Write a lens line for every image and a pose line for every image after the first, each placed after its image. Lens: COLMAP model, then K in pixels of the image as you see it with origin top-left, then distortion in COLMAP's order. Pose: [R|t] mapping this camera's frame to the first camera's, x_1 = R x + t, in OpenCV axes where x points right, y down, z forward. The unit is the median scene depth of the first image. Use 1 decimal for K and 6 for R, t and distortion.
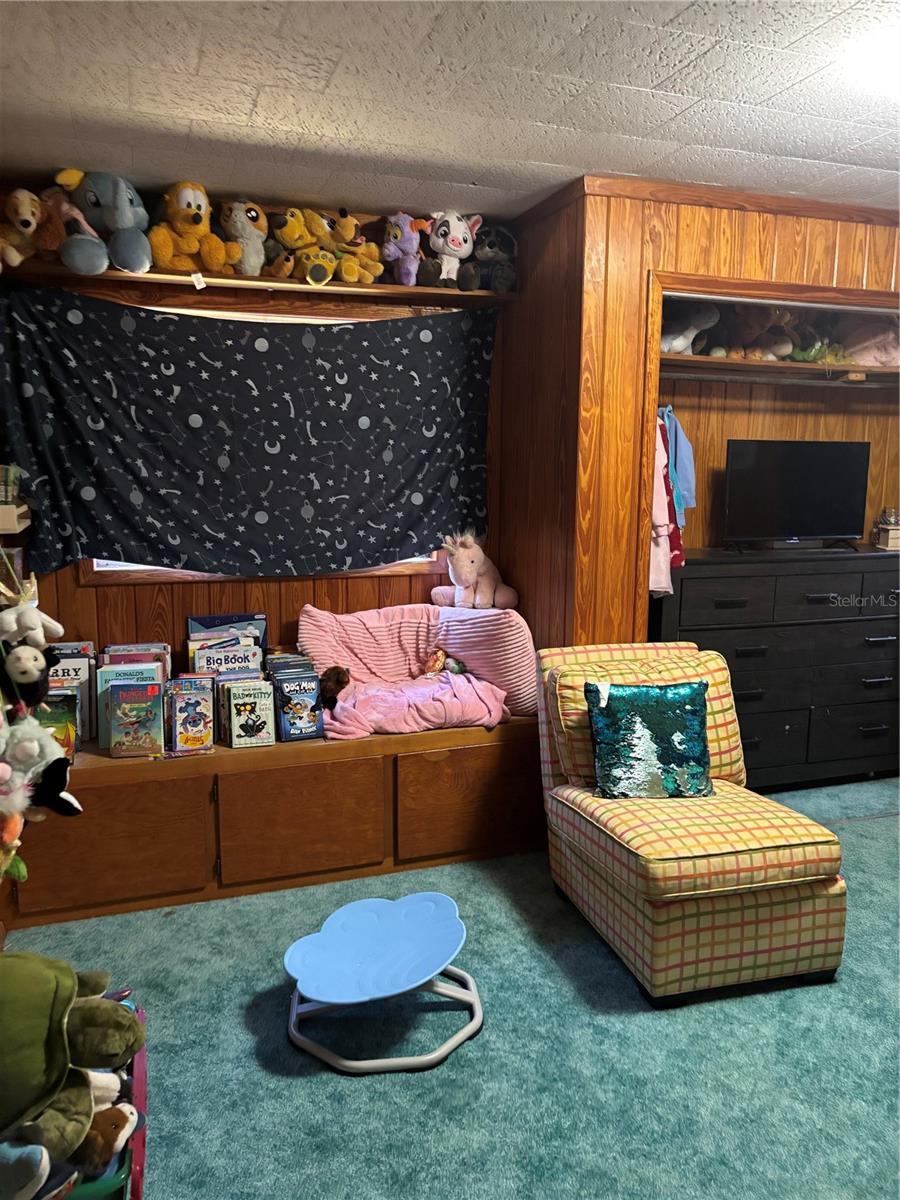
lens RADIAL K [[909.0, 0, 448.5], [0, 909.0, 597.2], [0, 0, 1]] dist [0.043278, -0.045882]
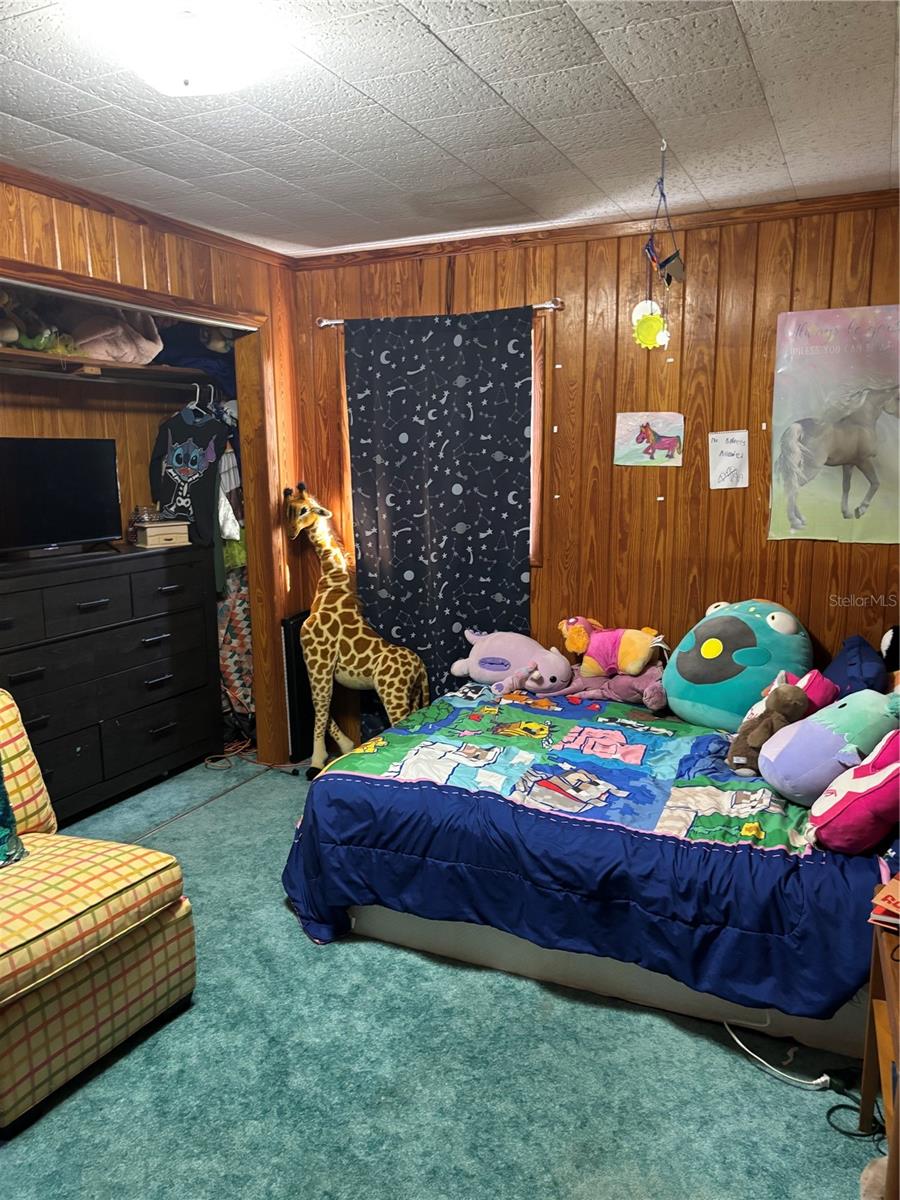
lens RADIAL K [[909.0, 0, 457.7], [0, 909.0, 605.4], [0, 0, 1]] dist [0.043278, -0.045882]
pose [[0.680101, -0.136643, 0.720272, -0.018322], [0.128684, 0.989473, 0.066206, -0.017380], [-0.721736, 0.047661, 0.690525, 0.104518]]
